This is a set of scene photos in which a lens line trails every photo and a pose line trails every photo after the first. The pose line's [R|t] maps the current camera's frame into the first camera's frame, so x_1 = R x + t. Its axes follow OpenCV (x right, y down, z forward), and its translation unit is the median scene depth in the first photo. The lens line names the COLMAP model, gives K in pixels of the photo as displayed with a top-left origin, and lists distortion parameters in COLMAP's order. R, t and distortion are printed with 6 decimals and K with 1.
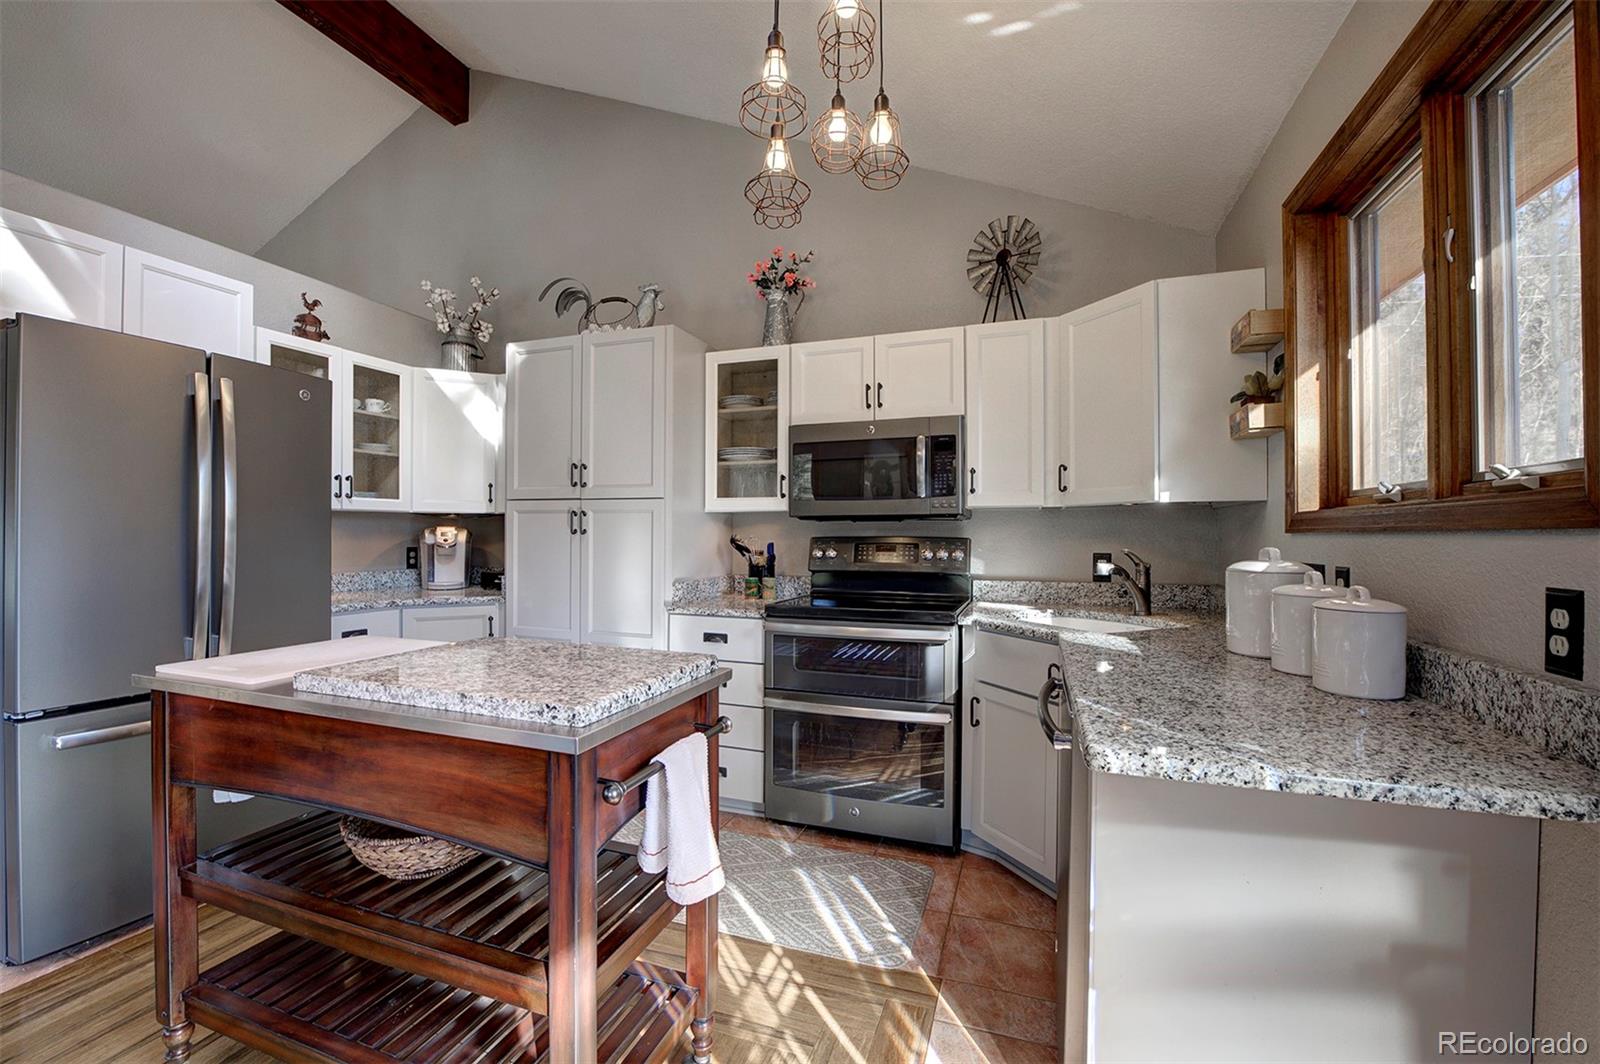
lens RADIAL K [[664.9, 0, 813.1], [0, 664.9, 541.3], [0, 0, 1]] dist [-0.017931, 0.000126]
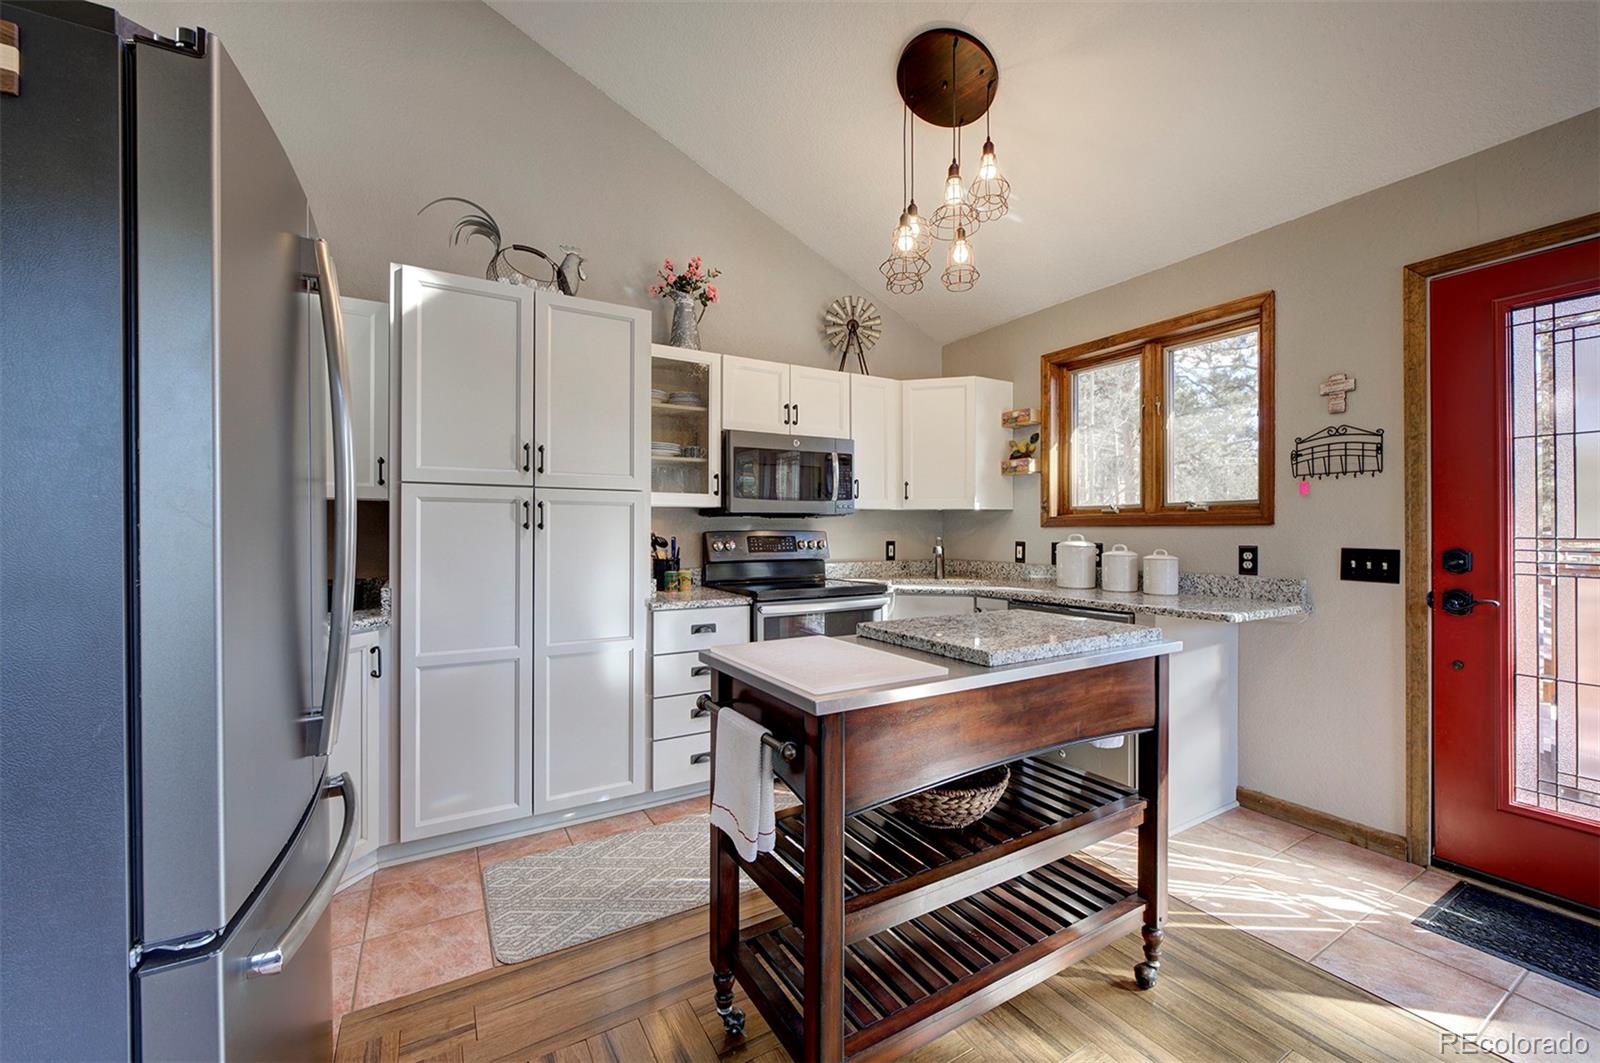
lens RADIAL K [[631.1, 0, 798.5], [0, 631.1, 547.8], [0, 0, 1]] dist [-0.016049, 0.000590]
pose [[0.634764, -0.026320, 0.772258, -0.791972], [0.010605, 0.999622, 0.025352, -0.004375], [-0.772633, -0.007903, 0.634803, 0.256056]]
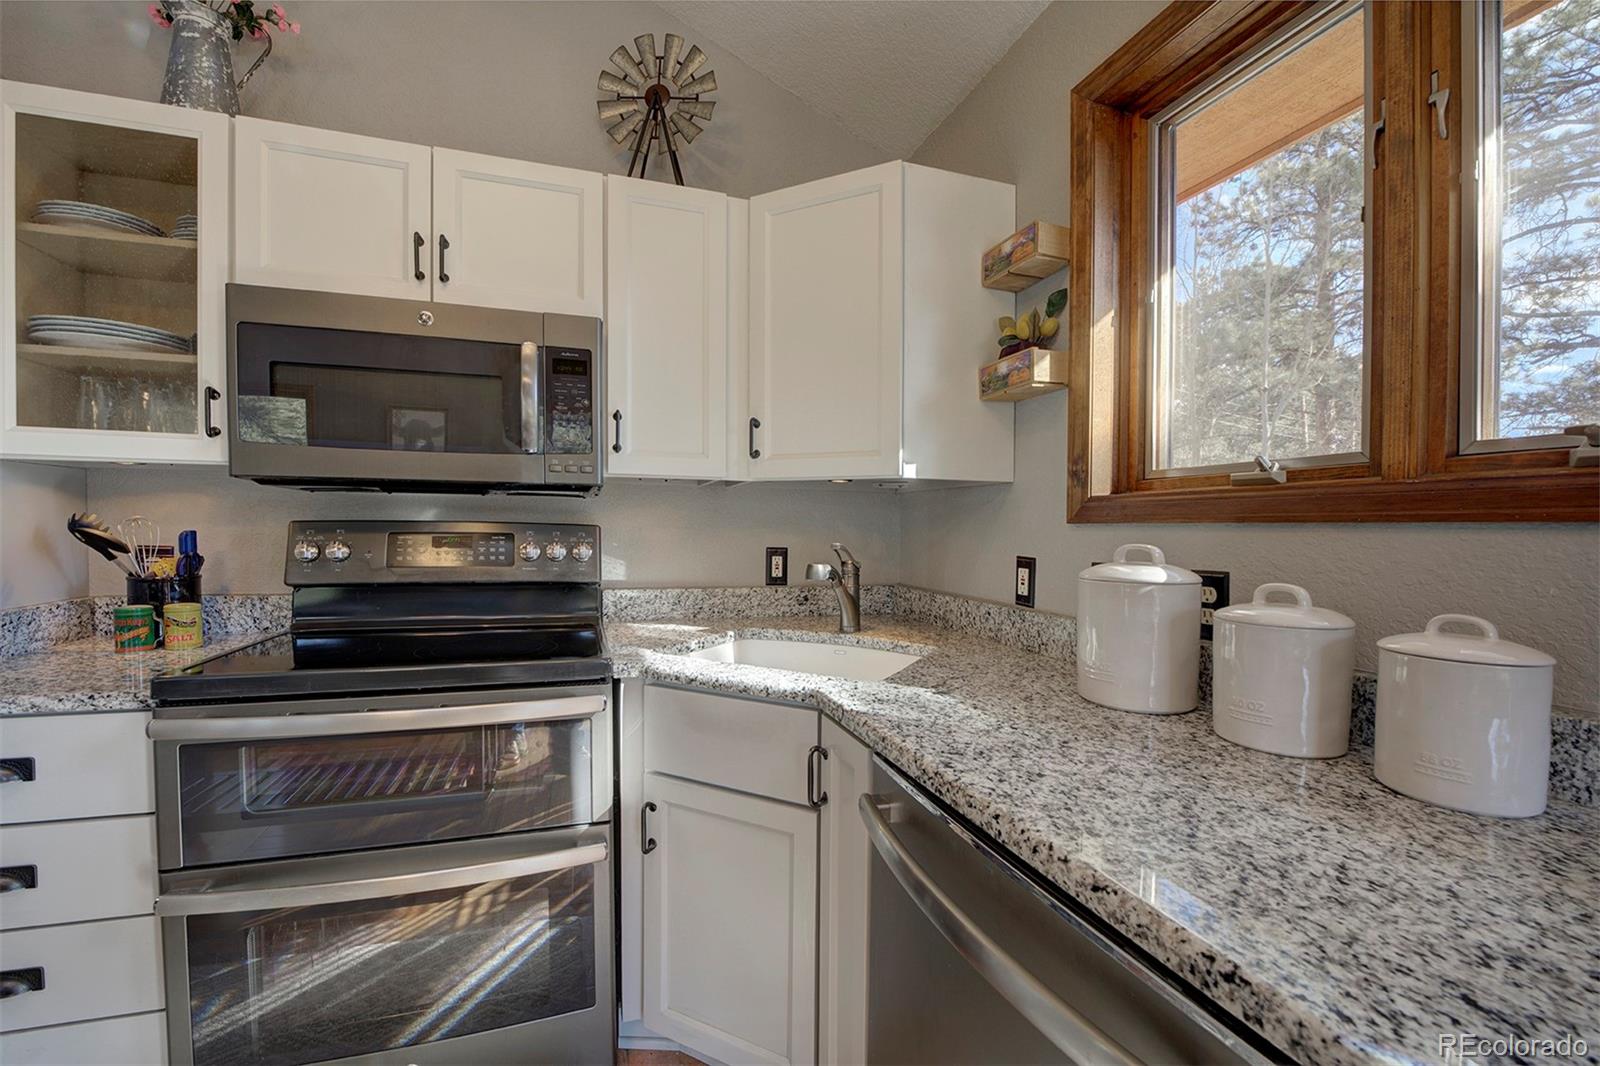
lens RADIAL K [[631.1, 0, 787.5], [0, 631.1, 542.9], [0, 0, 1]] dist [-0.016049, 0.000590]
pose [[0.796056, -0.008182, 0.605167, 0.012332], [-0.006437, 0.999738, 0.021985, -0.002386], [-0.605188, -0.021397, 0.795795, 0.417134]]
